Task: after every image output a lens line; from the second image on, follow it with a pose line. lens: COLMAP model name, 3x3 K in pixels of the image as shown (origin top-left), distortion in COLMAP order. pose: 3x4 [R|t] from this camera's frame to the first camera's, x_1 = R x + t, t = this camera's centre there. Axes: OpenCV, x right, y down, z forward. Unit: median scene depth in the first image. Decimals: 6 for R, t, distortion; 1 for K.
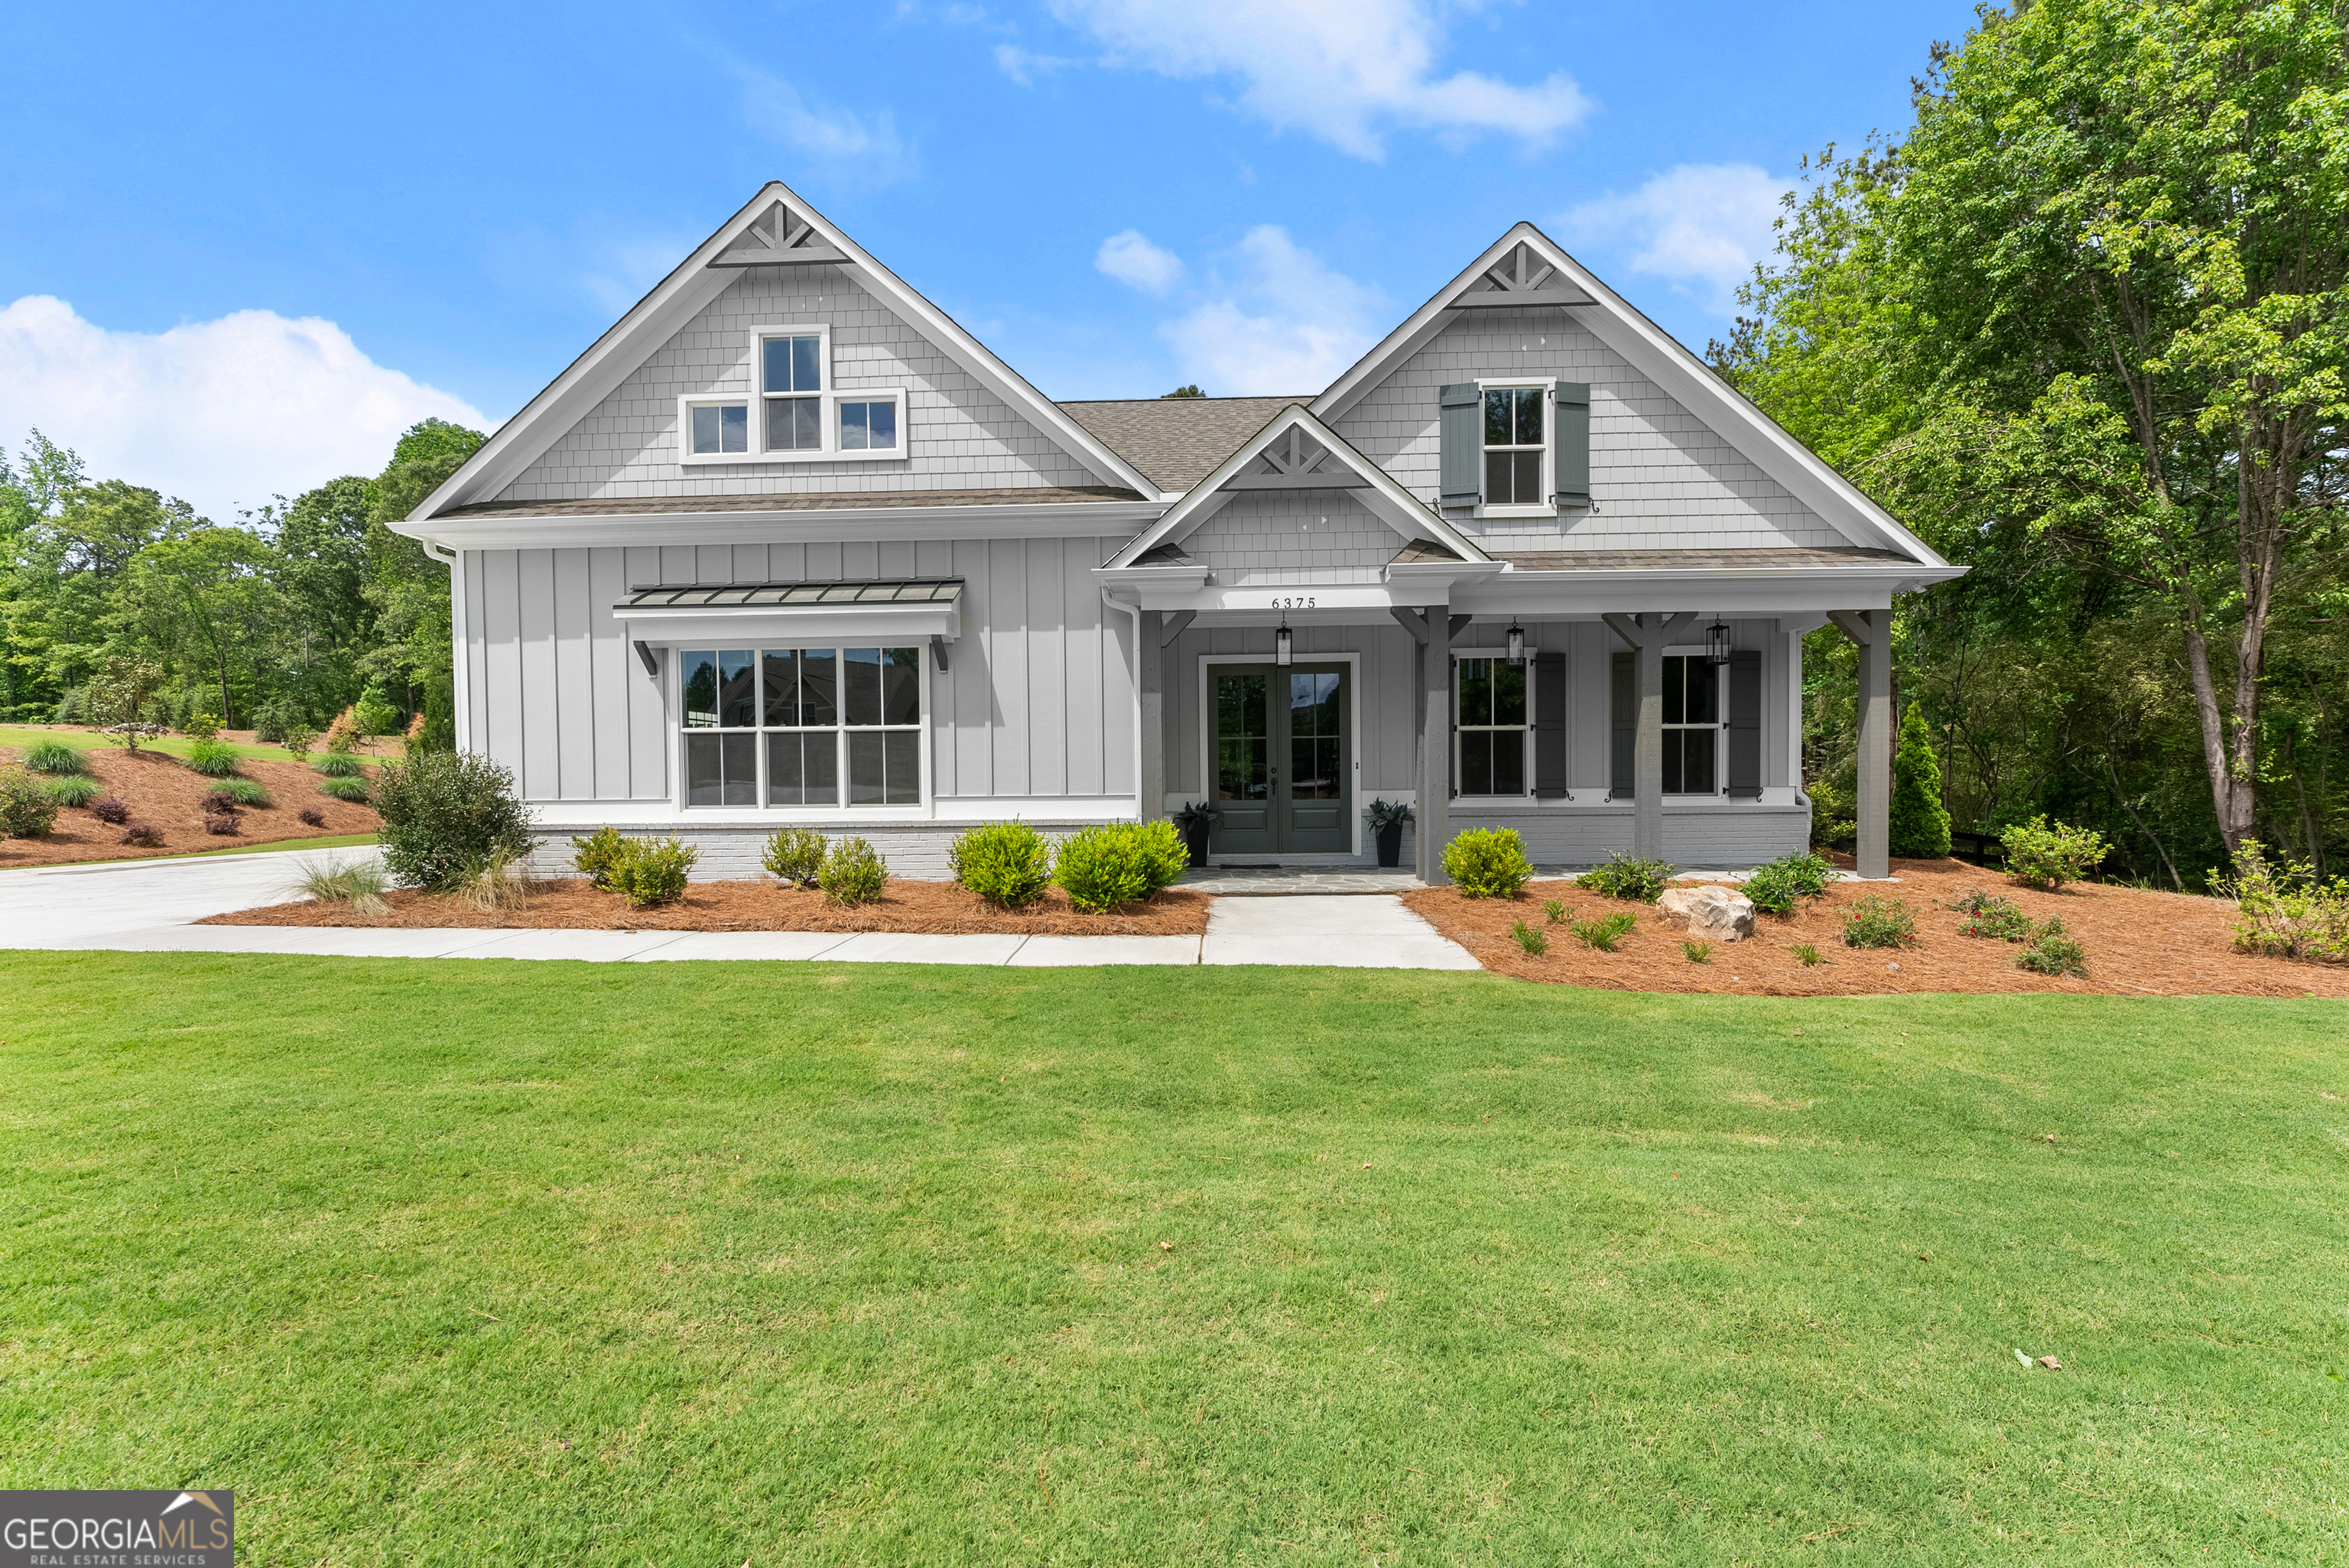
lens RADIAL K [[969.7, 0, 1167.6], [0, 969.7, 797.0], [0, 0, 1]] dist [-0.002670, -0.000166]
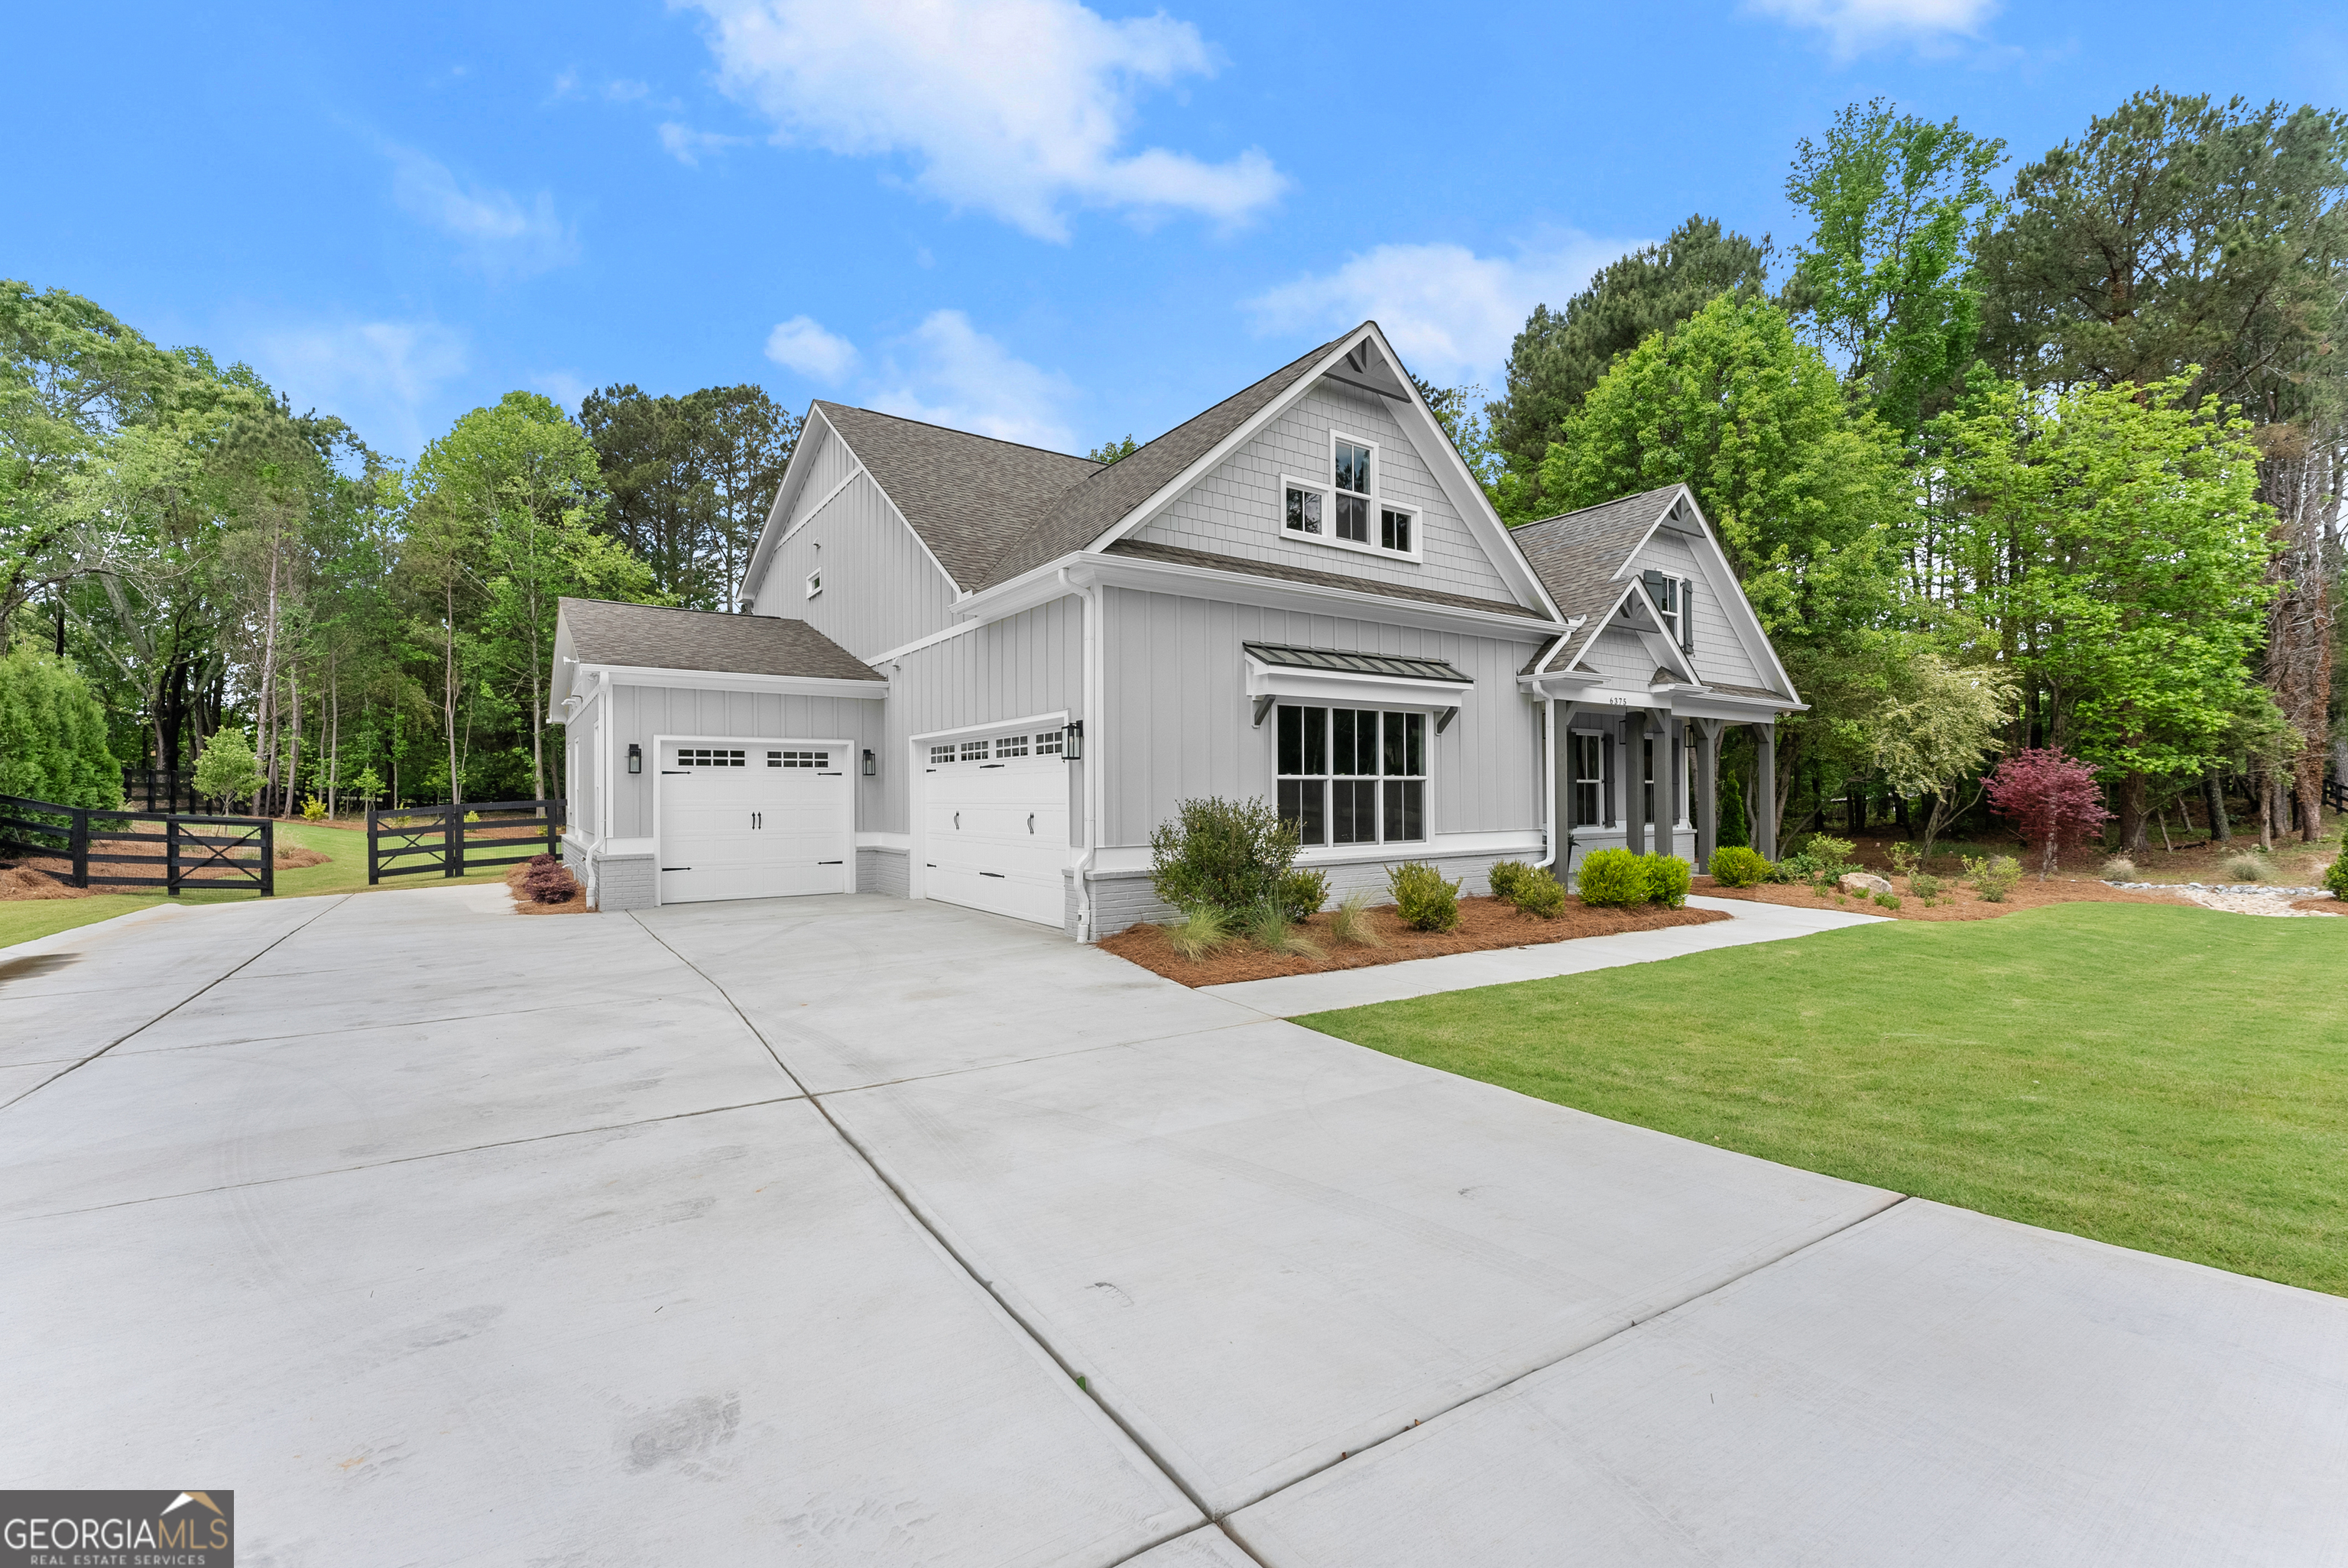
lens RADIAL K [[969.3, 0, 1167.1], [0, 969.3, 797.0], [0, 0, 1]] dist [-0.002670, -0.000166]
pose [[0.802721, 0.004218, 0.596340, -1.276563], [0.009320, 0.999764, -0.019617, -0.025805], [-0.596282, 0.021305, 0.802492, 0.196506]]
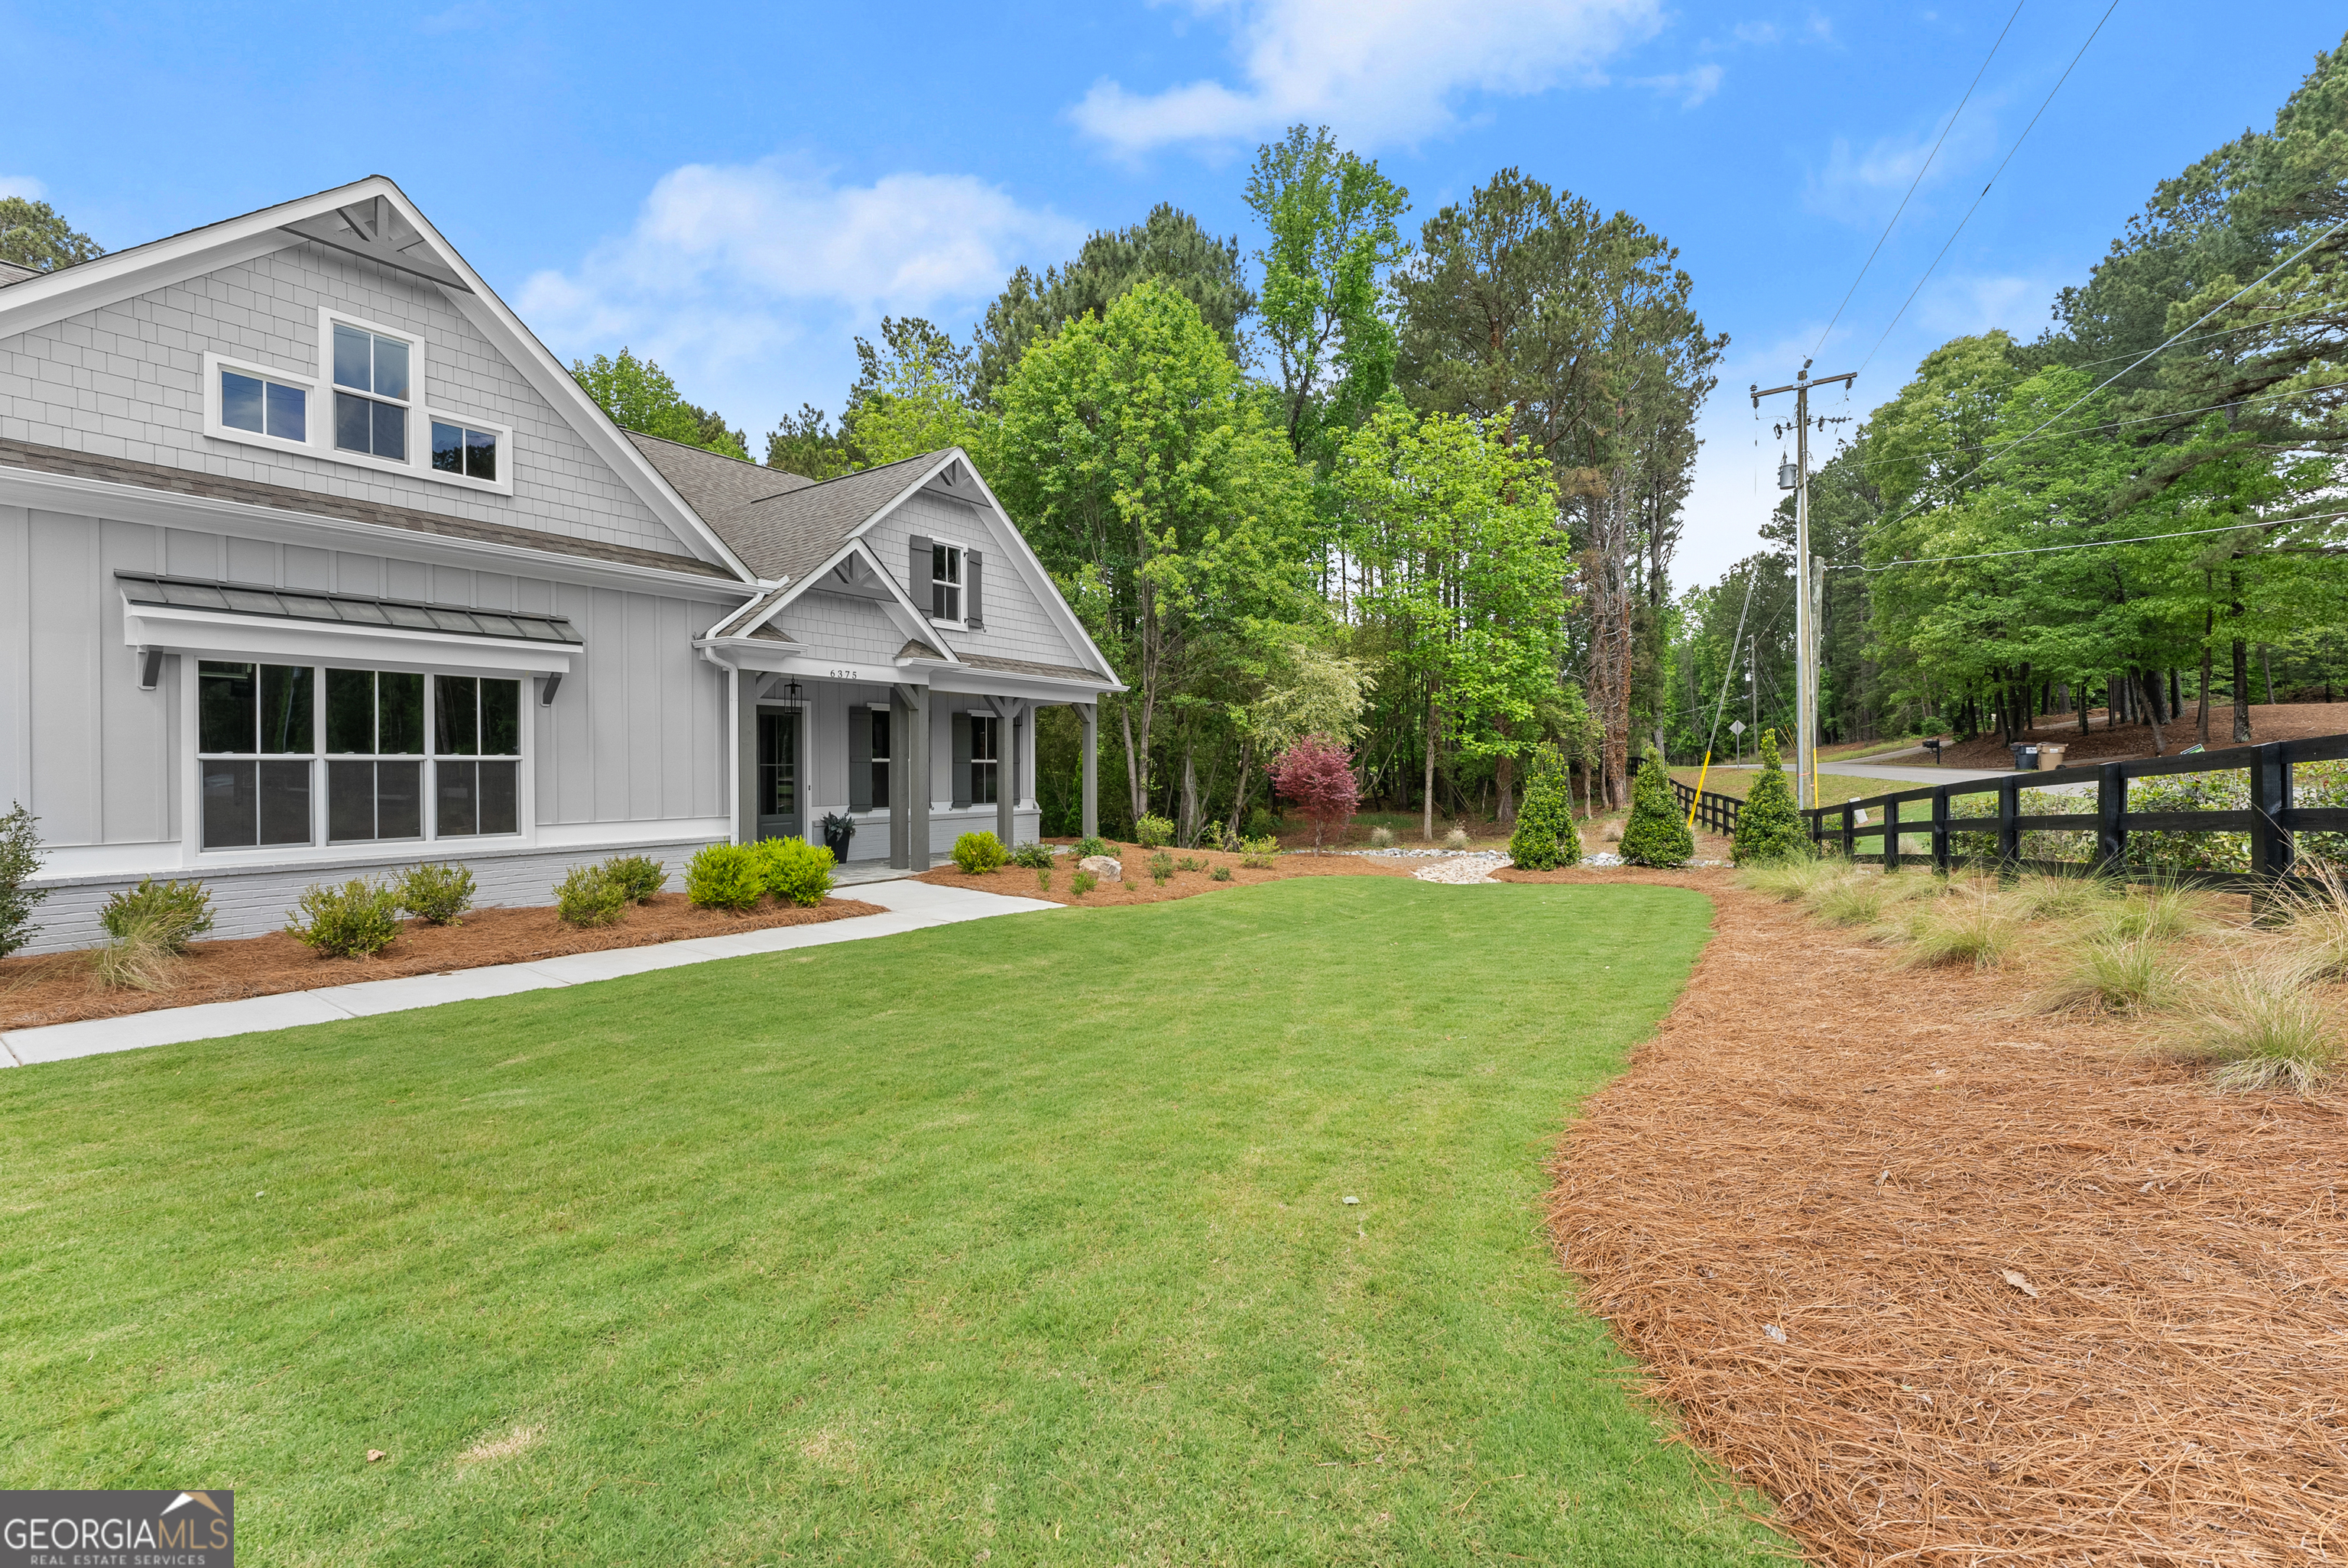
lens RADIAL K [[1006.6, 0, 1167.6], [0, 1006.6, 769.7], [0, 0, 1]] dist [-0.001310, -0.000226]
pose [[0.538595, 0.006521, 0.842540, -0.787556], [0.012463, 0.999799, -0.015705, -0.034623], [-0.842473, 0.018959, 0.538405, -0.149472]]
